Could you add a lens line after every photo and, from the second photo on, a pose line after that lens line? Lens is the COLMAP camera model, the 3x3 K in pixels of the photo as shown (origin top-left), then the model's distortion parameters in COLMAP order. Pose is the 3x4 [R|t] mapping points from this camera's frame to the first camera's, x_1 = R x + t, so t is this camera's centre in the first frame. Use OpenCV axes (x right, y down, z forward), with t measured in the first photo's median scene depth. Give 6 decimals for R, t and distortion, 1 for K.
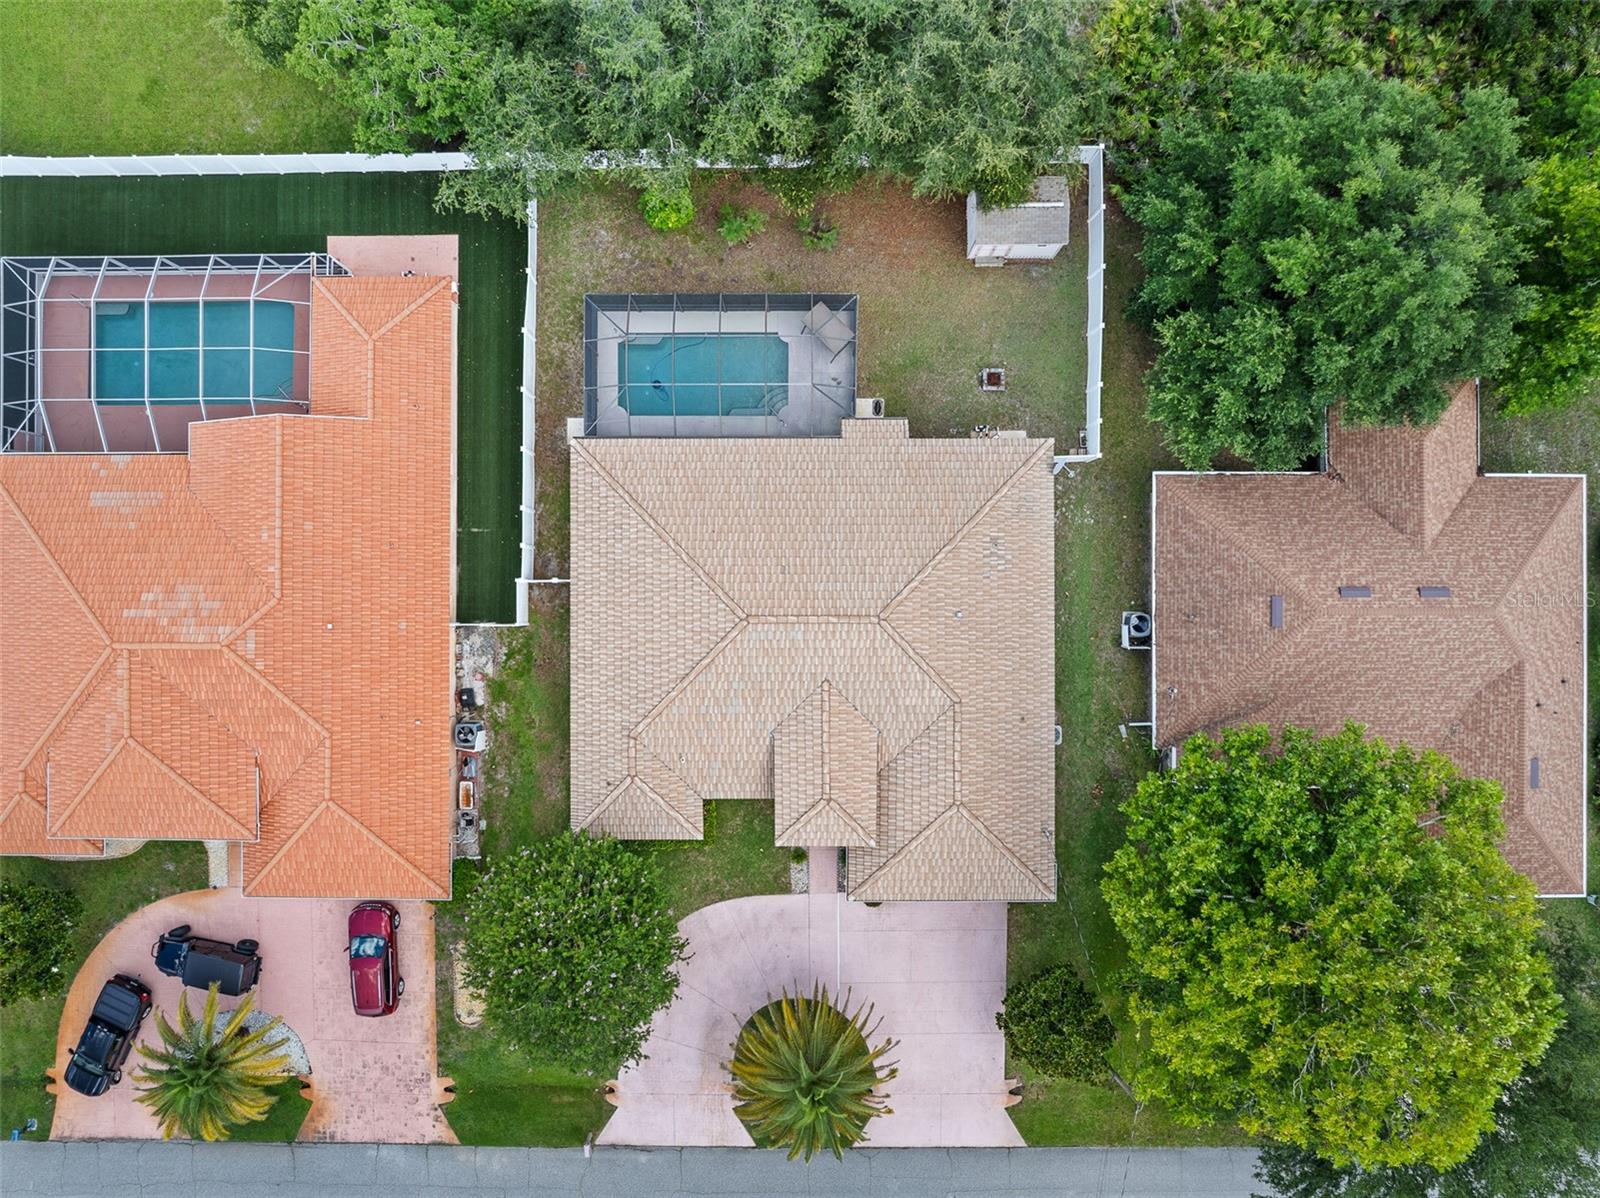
lens RADIAL K [[1116.4, 0, 800.2], [0, 1116.4, 610.1], [0, 0, 1]] dist [-0.033620, -0.002532]
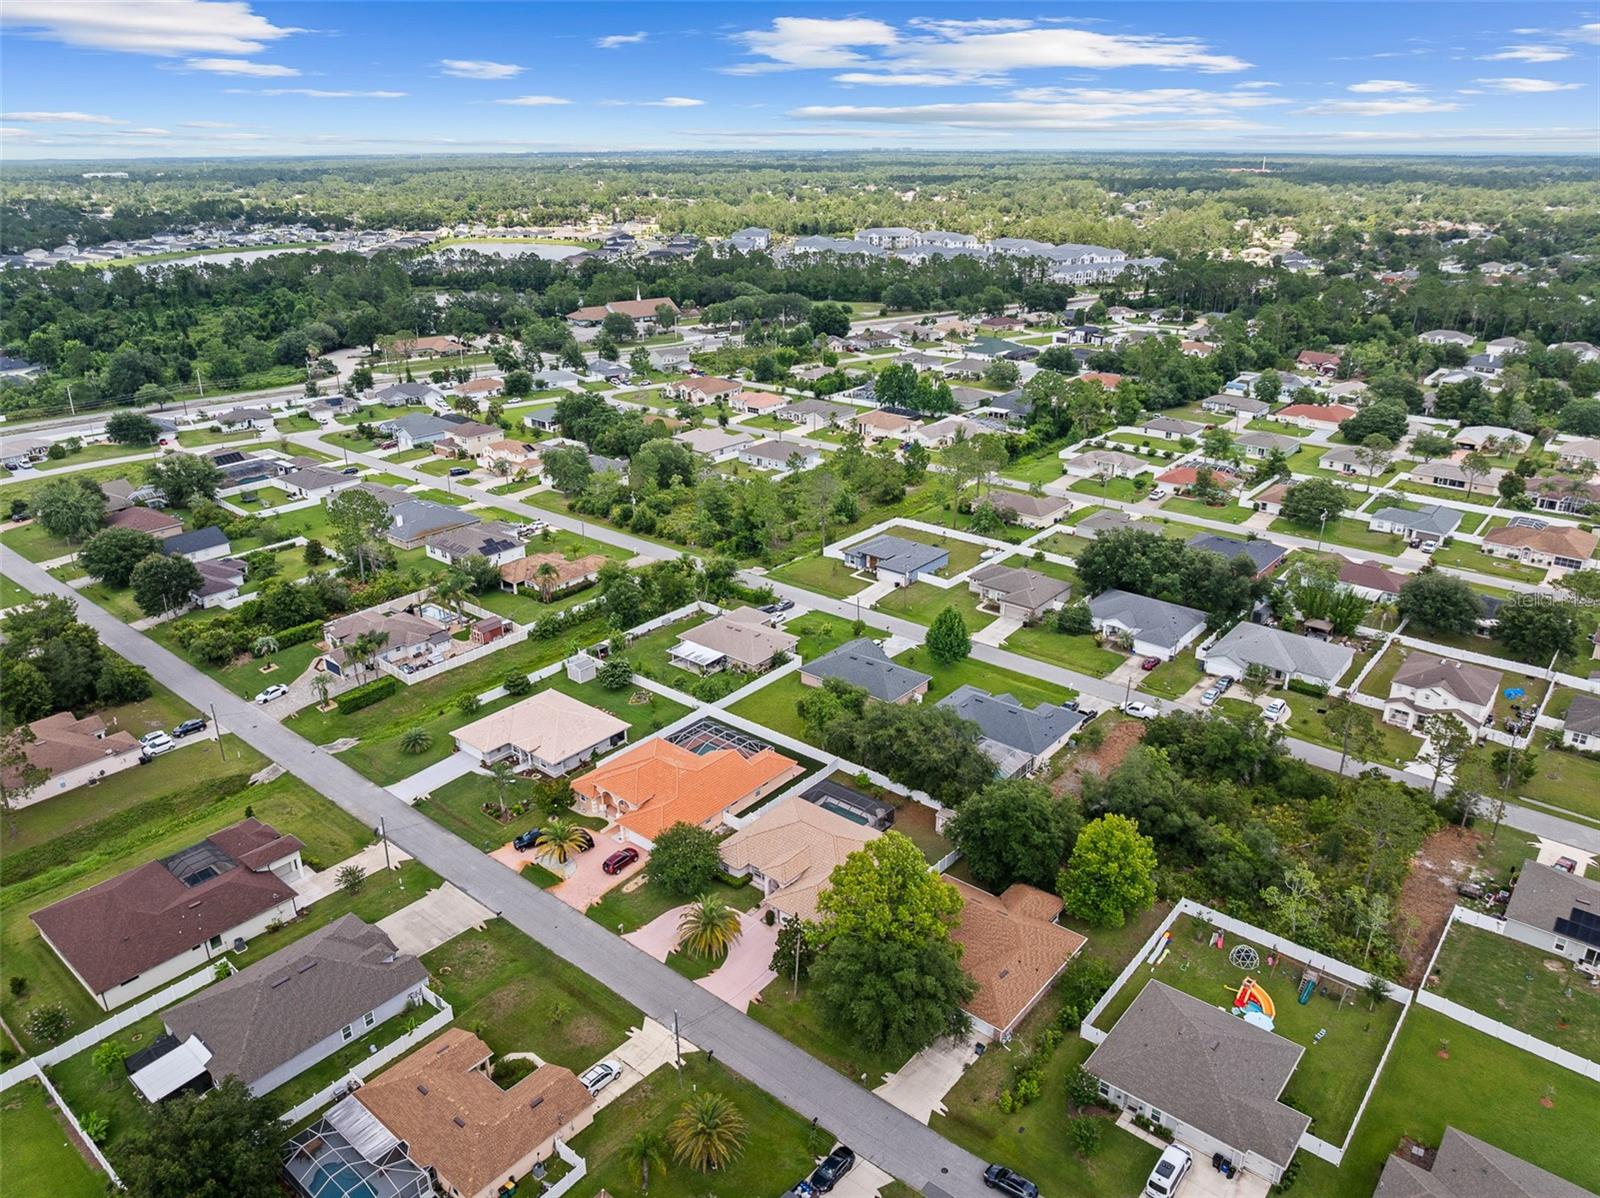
lens RADIAL K [[1132.1, 0, 801.4], [0, 1132.1, 566.0], [0, 0, 1]] dist [-0.039116, -0.001553]
pose [[0.776094, 0.217951, -0.591757, 1.478883], [-0.630580, 0.257913, -0.732018, 1.891953], [-0.006922, 0.941264, 0.337600, -0.670762]]
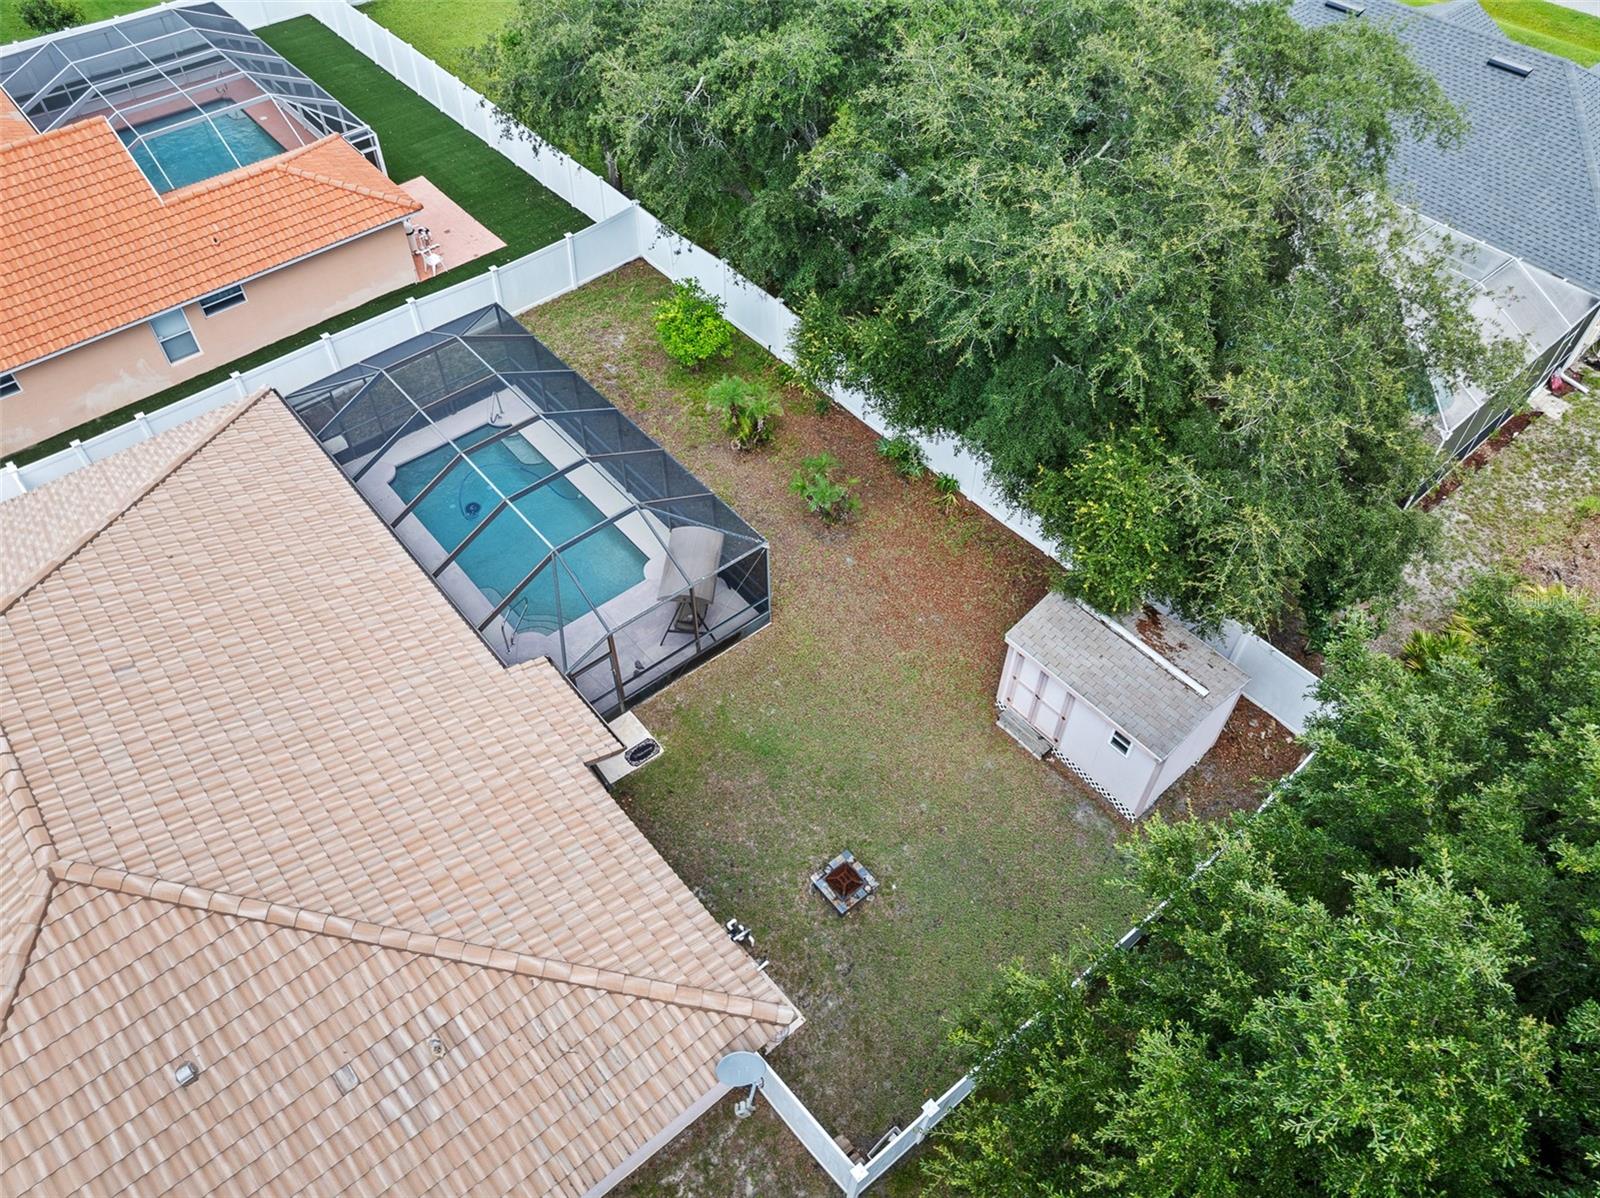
lens RADIAL K [[1120.4, 0, 800.0], [0, 1120.4, 599.0], [0, 0, 1]] dist [-0.034023, -0.006481]
pose [[0.653213, 0.576587, -0.490775, 0.315268], [-0.757001, 0.483447, -0.439577, -0.053025], [-0.016190, 0.658655, 0.752271, 0.574758]]
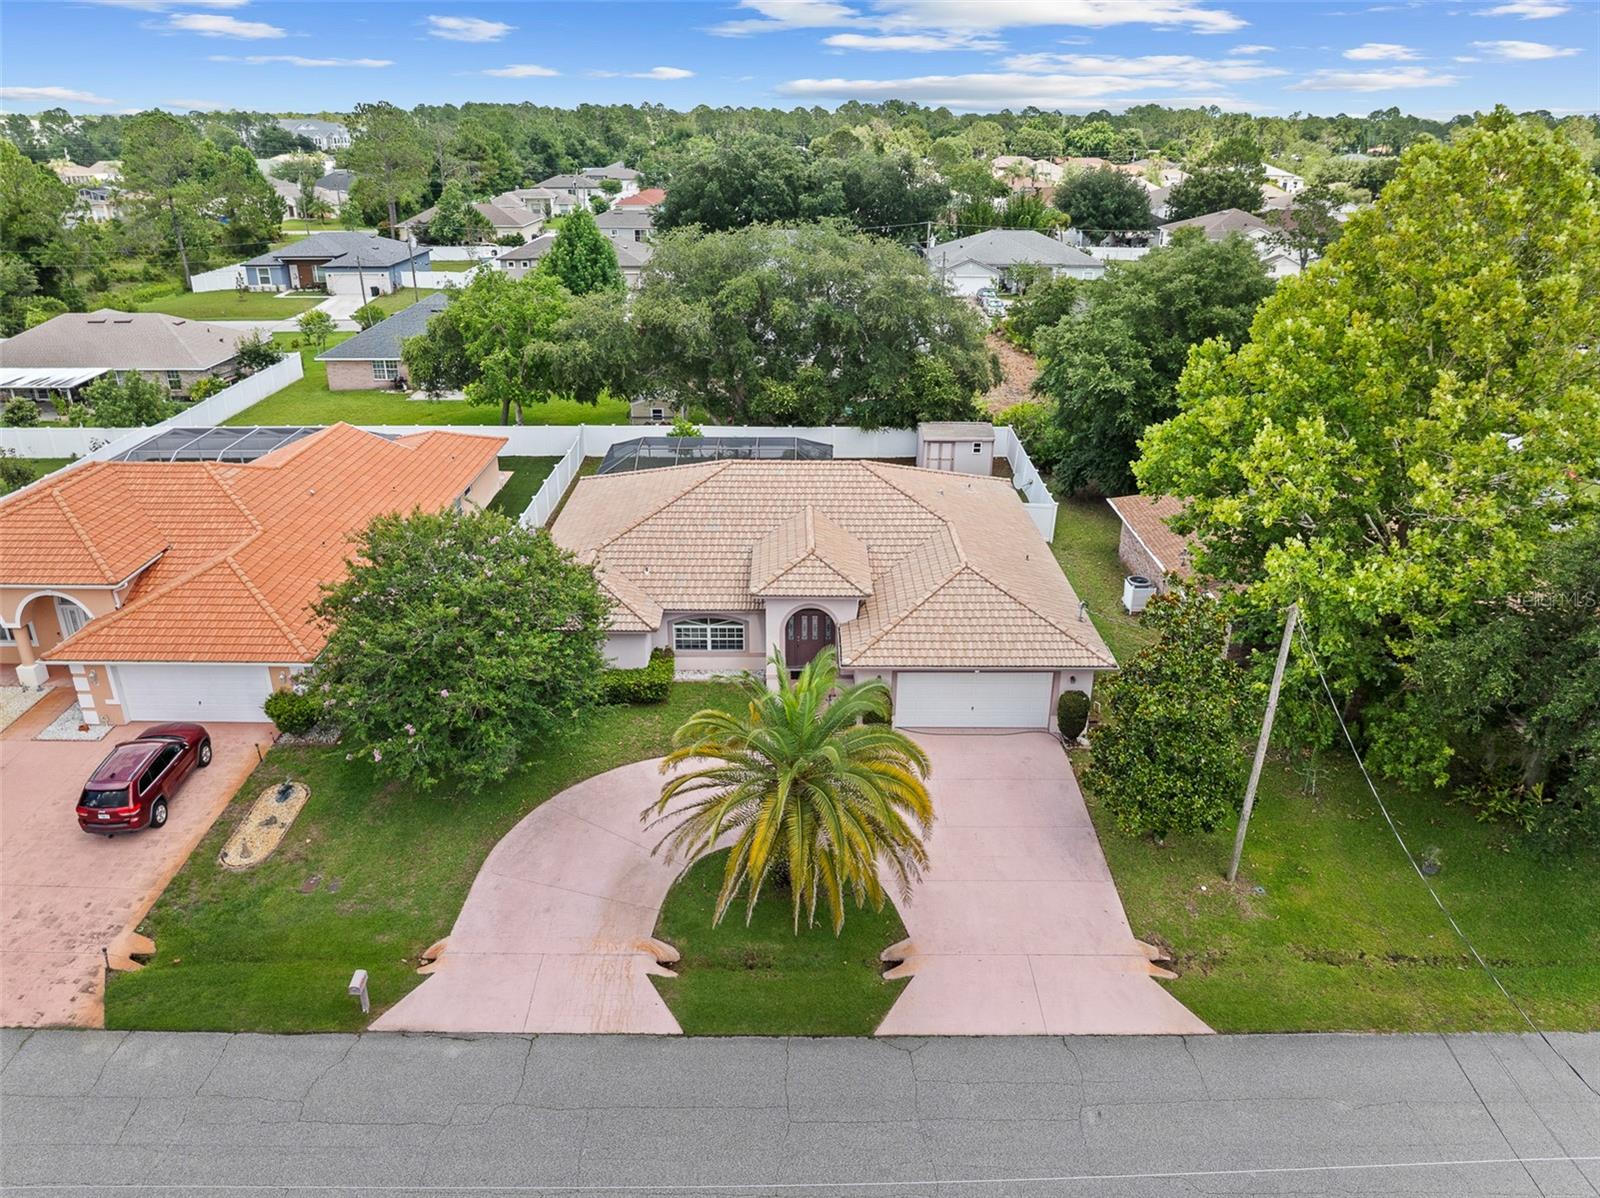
lens RADIAL K [[1123.6, 0, 800.0], [0, 1123.6, 599.0], [0, 0, 1]] dist [-0.055334, 0.026505]
pose [[0.999904, -0.001426, 0.013802, 0.006920], [0.013307, 0.380547, -0.924666, 0.882438], [-0.003934, 0.924761, 0.380529, 0.623165]]
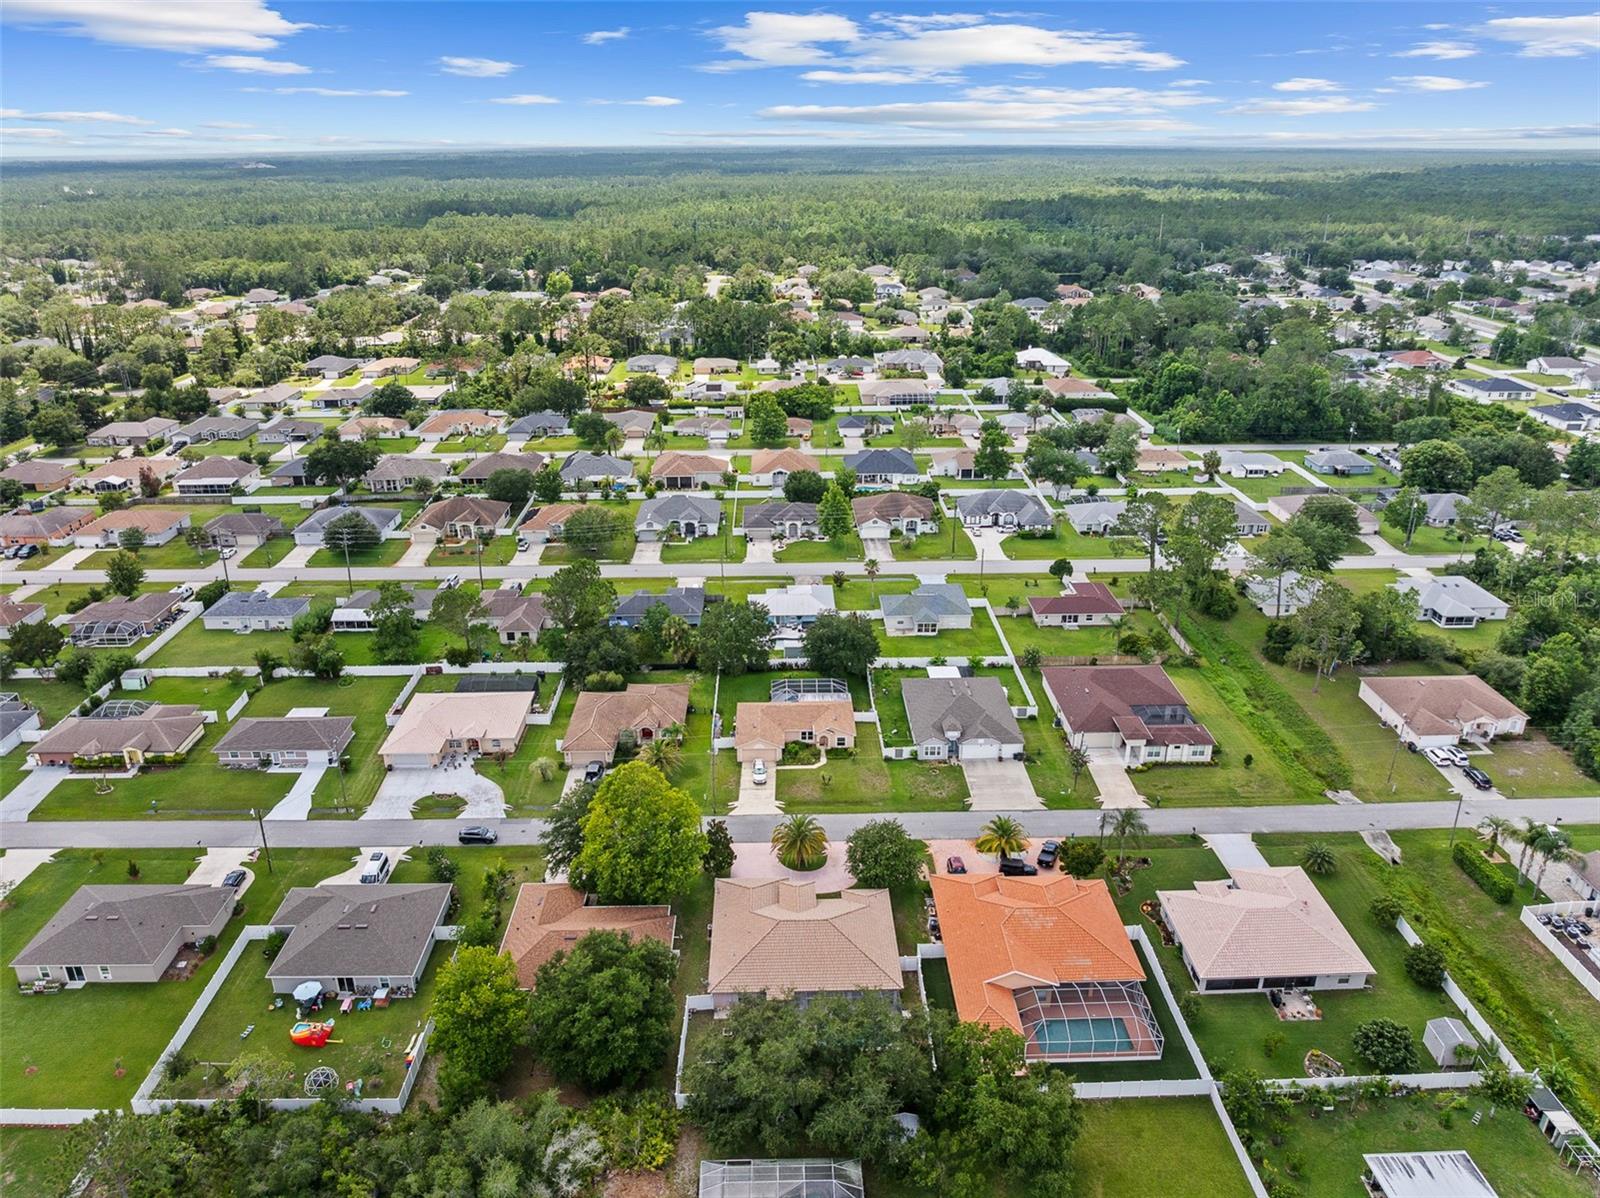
lens RADIAL K [[1120.4, 0, 800.0], [0, 1120.4, 599.0], [0, 0, 1]] dist [-0.034023, -0.006481]
pose [[-0.999411, 0.016813, -0.029900, 0.082993], [-0.034116, -0.396454, 0.917421, -1.924837], [0.003571, 0.917901, 0.396794, -0.732206]]
